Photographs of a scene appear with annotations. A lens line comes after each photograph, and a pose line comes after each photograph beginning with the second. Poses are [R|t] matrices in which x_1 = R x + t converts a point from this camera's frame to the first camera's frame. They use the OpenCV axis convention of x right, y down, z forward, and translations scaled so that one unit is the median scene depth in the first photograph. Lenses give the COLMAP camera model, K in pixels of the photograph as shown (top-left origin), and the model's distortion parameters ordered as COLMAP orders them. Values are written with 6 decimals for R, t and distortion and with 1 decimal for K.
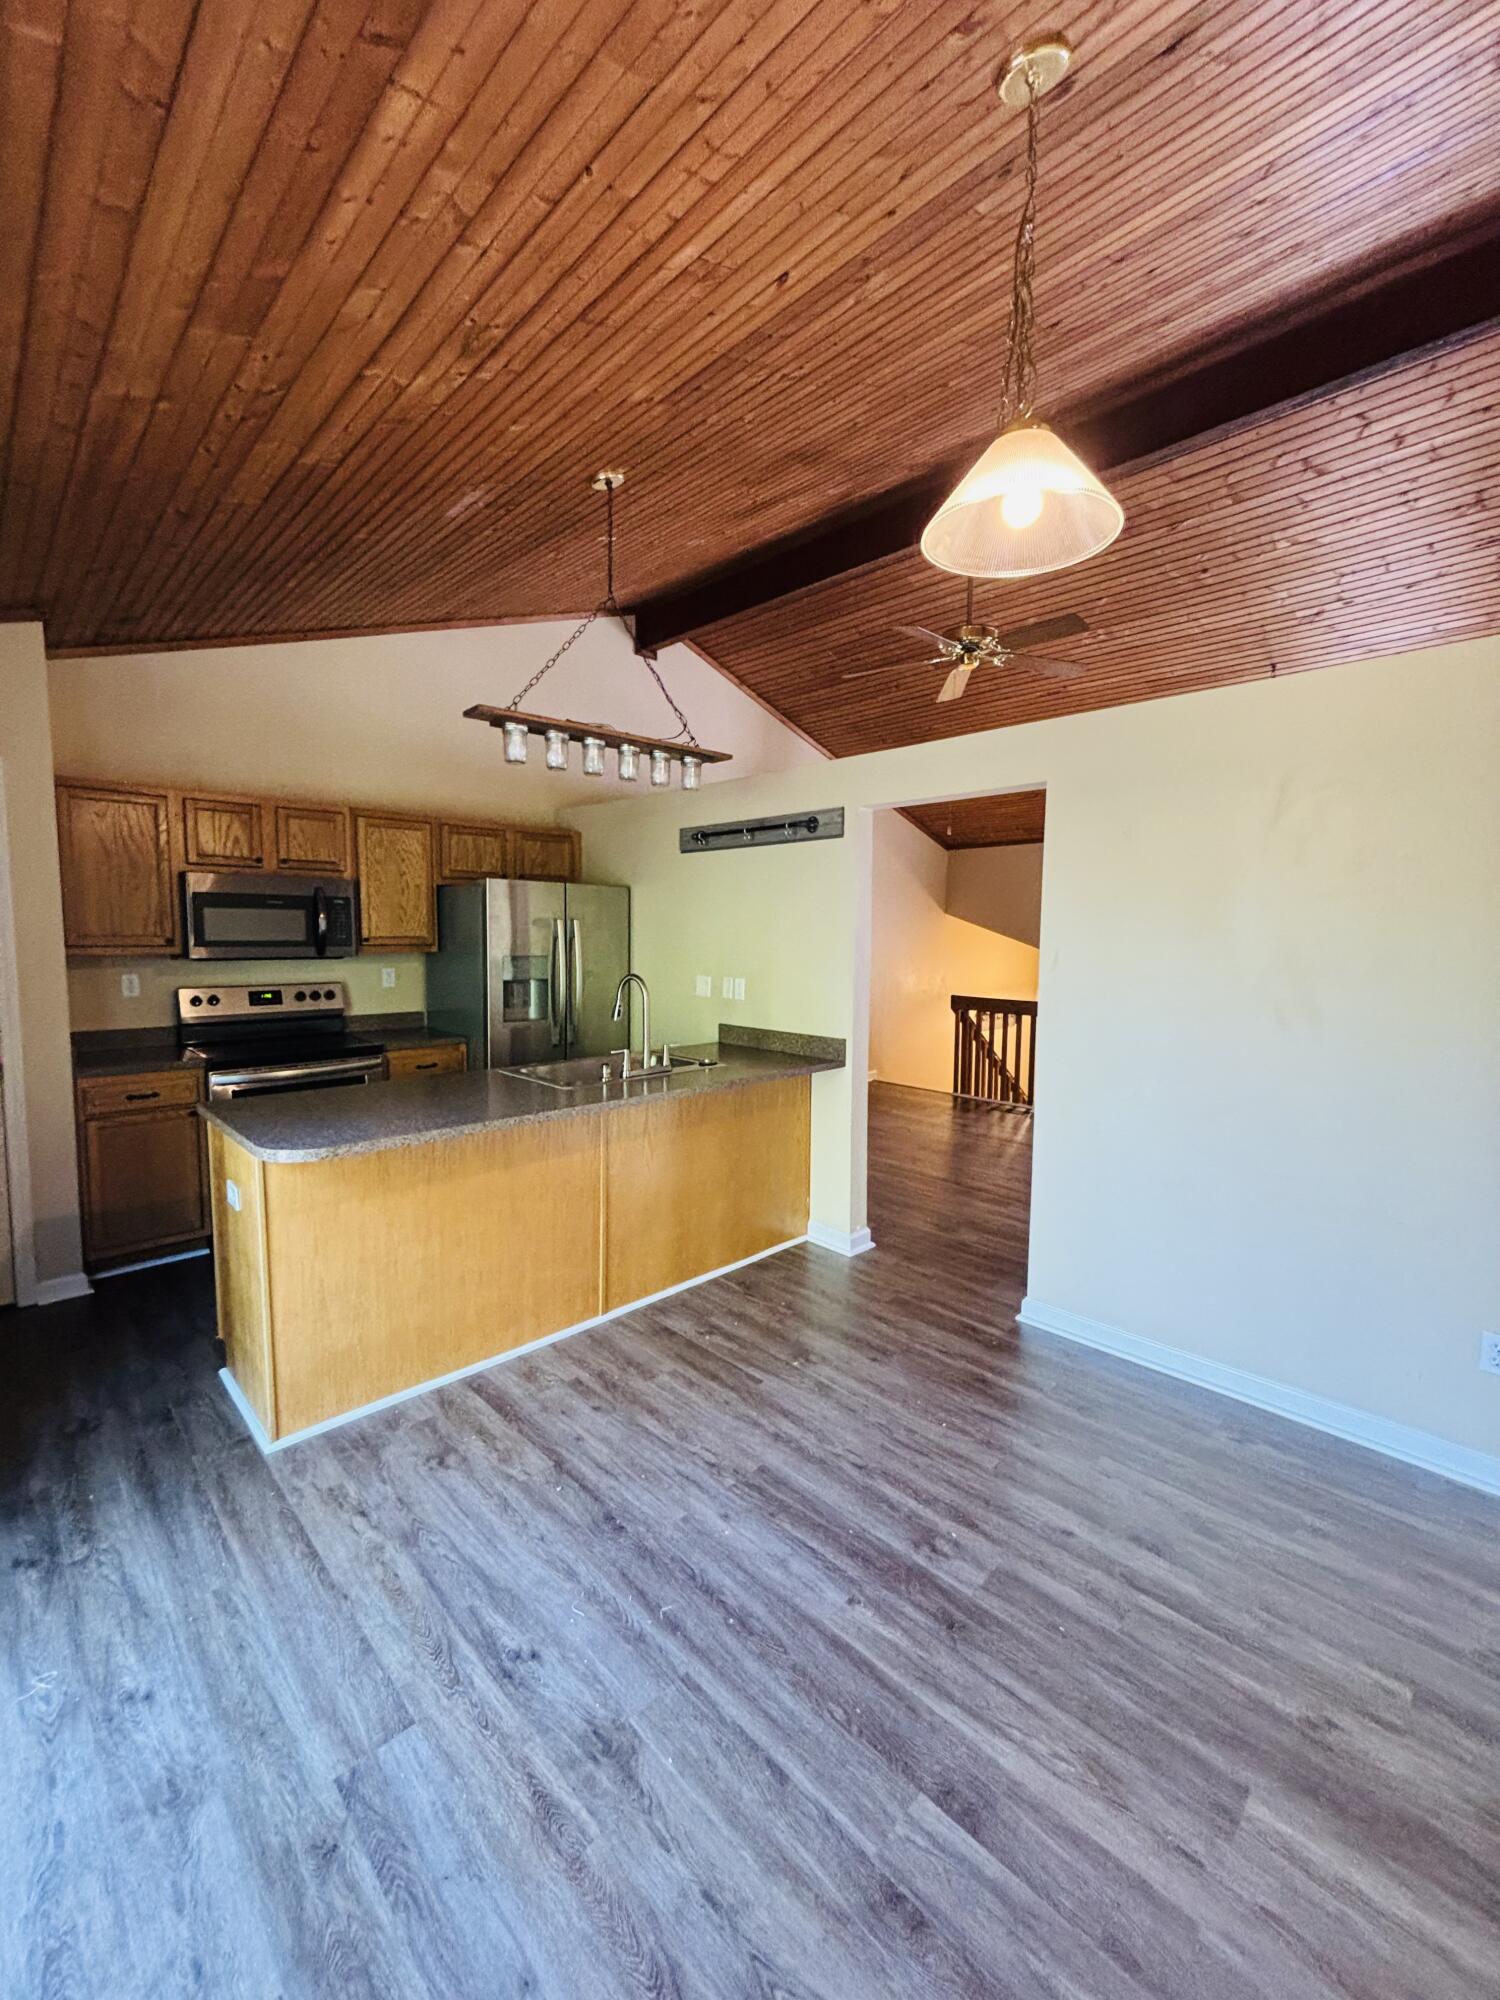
lens RADIAL K [[799.1, 0, 750.0], [0, 799.1, 1000.0], [0, 0, 1]] dist [-0.000571, -0.000048]
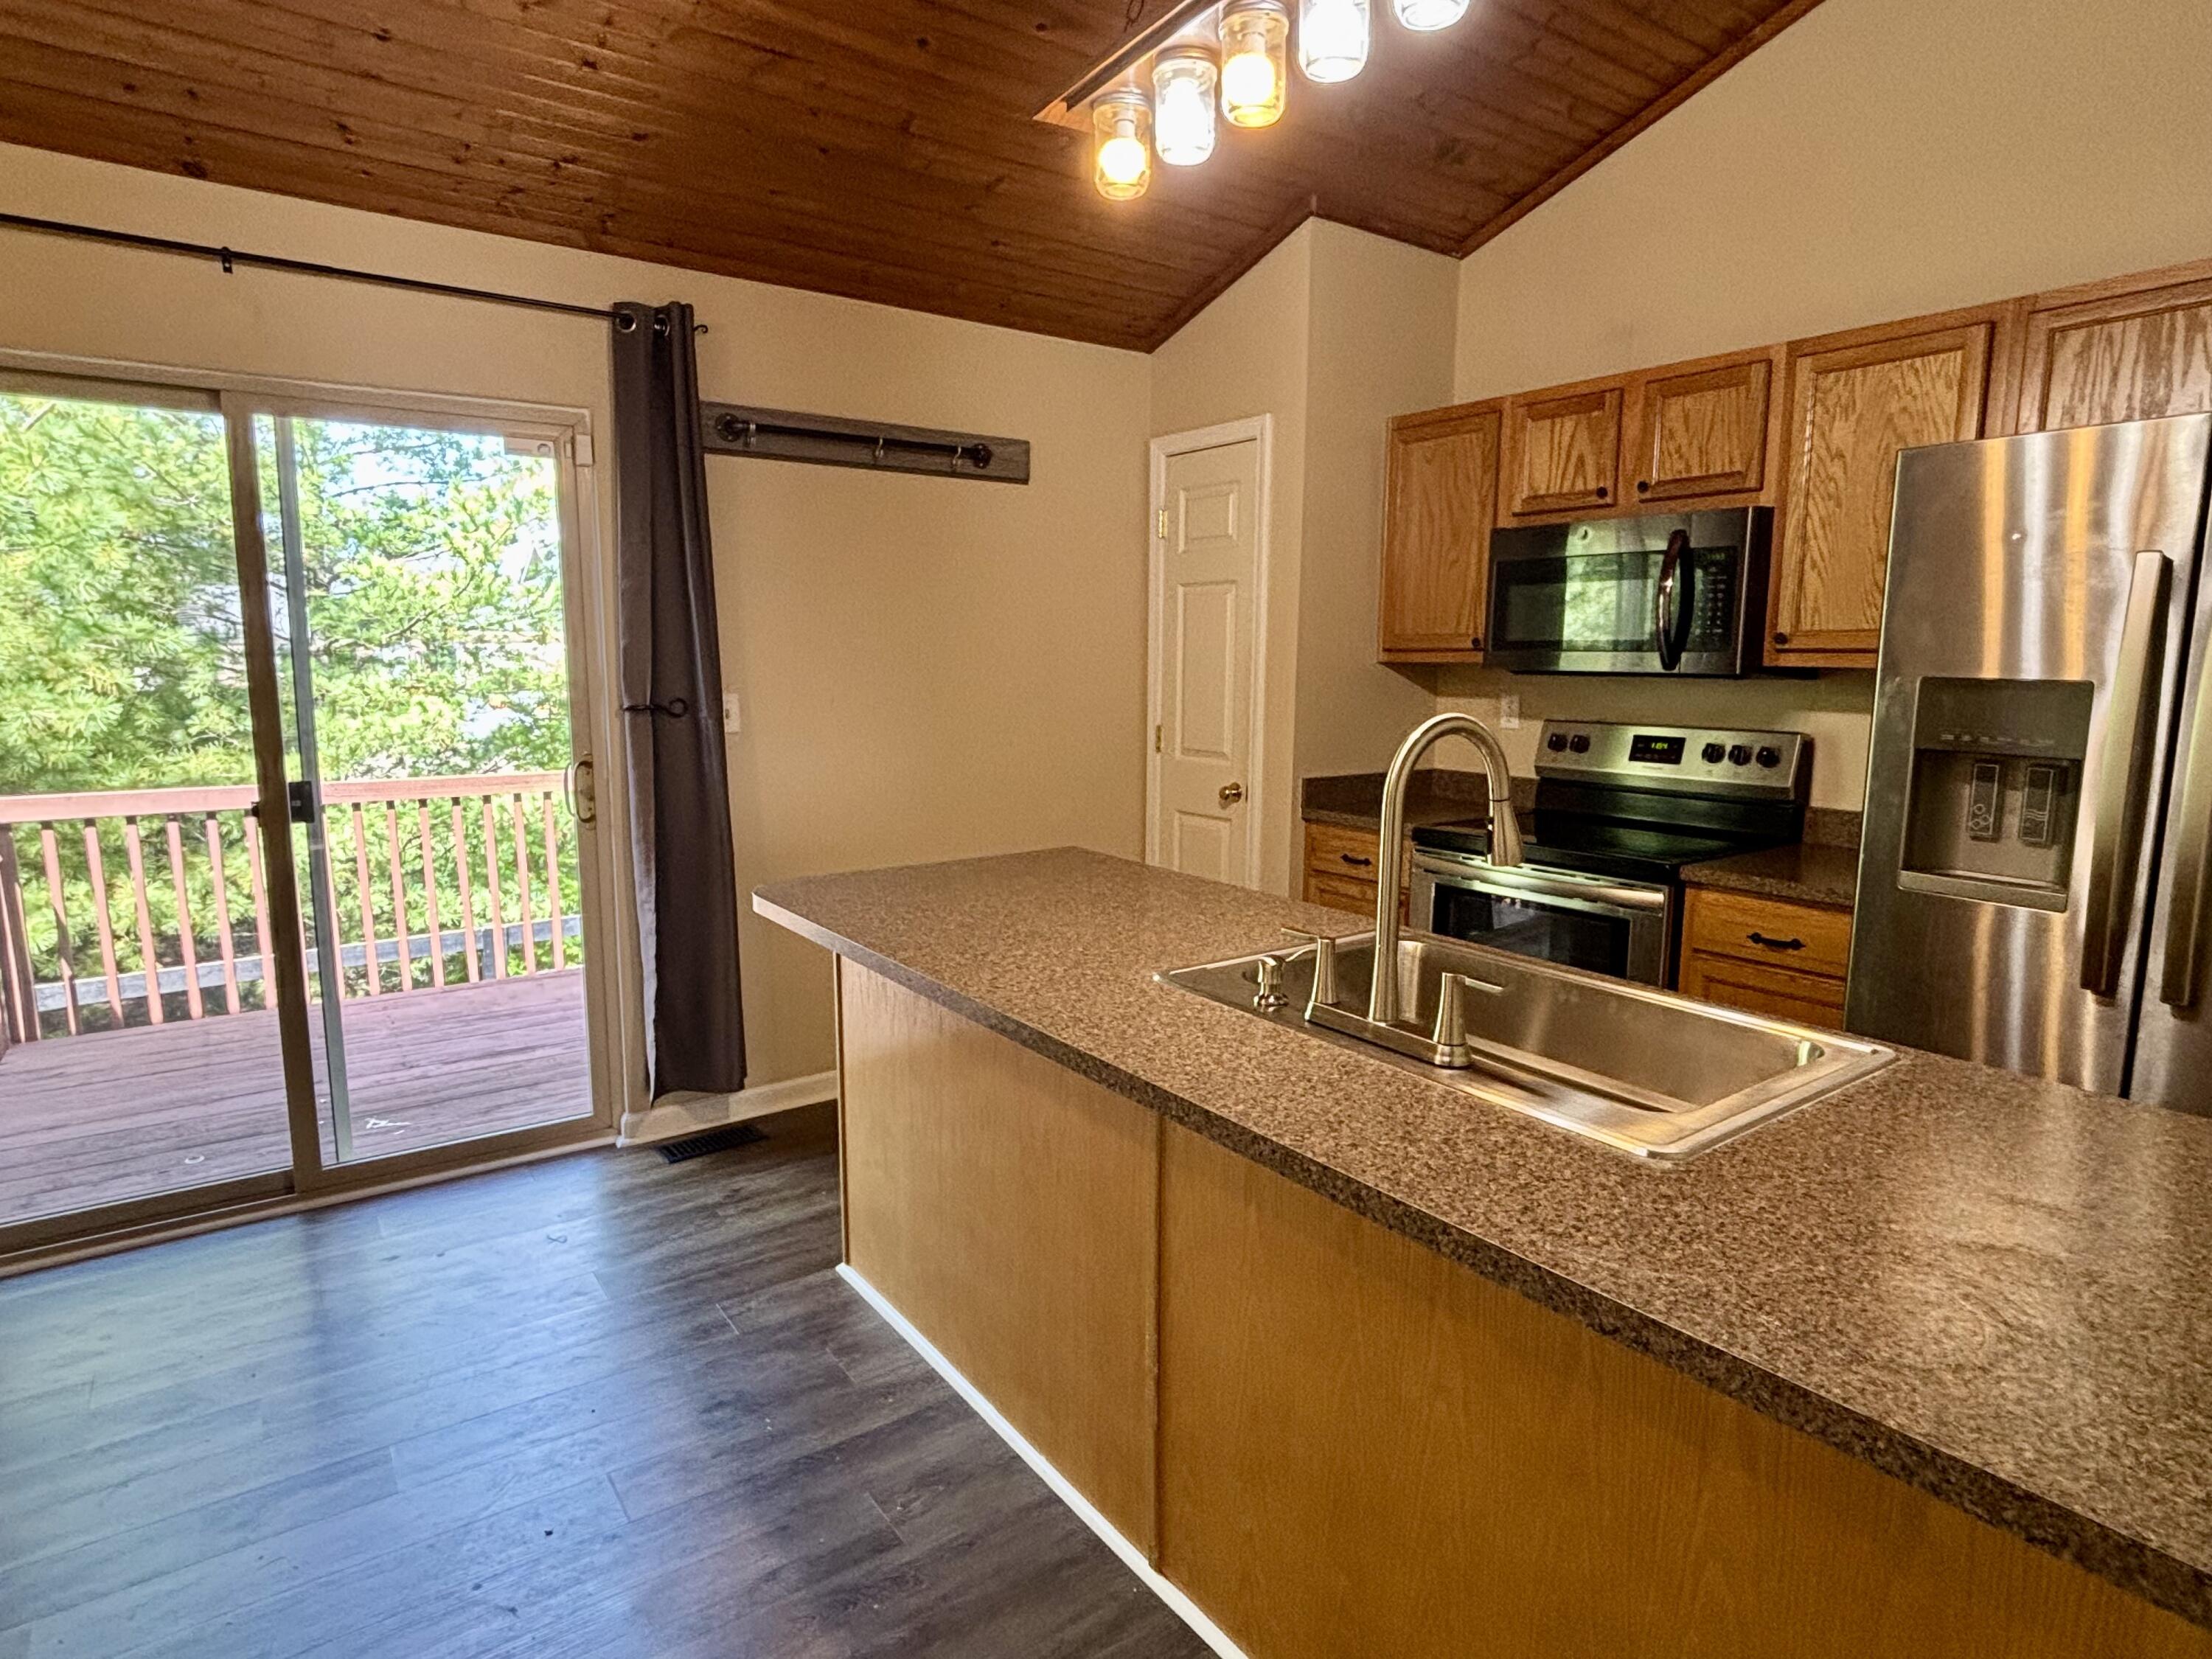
lens RADIAL K [[1222.8, 0, 1106.0], [0, 1222.8, 829.5], [0, 0, 1]] dist [0.000968, 0.000196]
pose [[-0.158926, 0.136846, -0.977761, 0.294823], [-0.086379, 0.984622, 0.151847, -0.046354], [0.983505, 0.108590, -0.144661, 0.825982]]
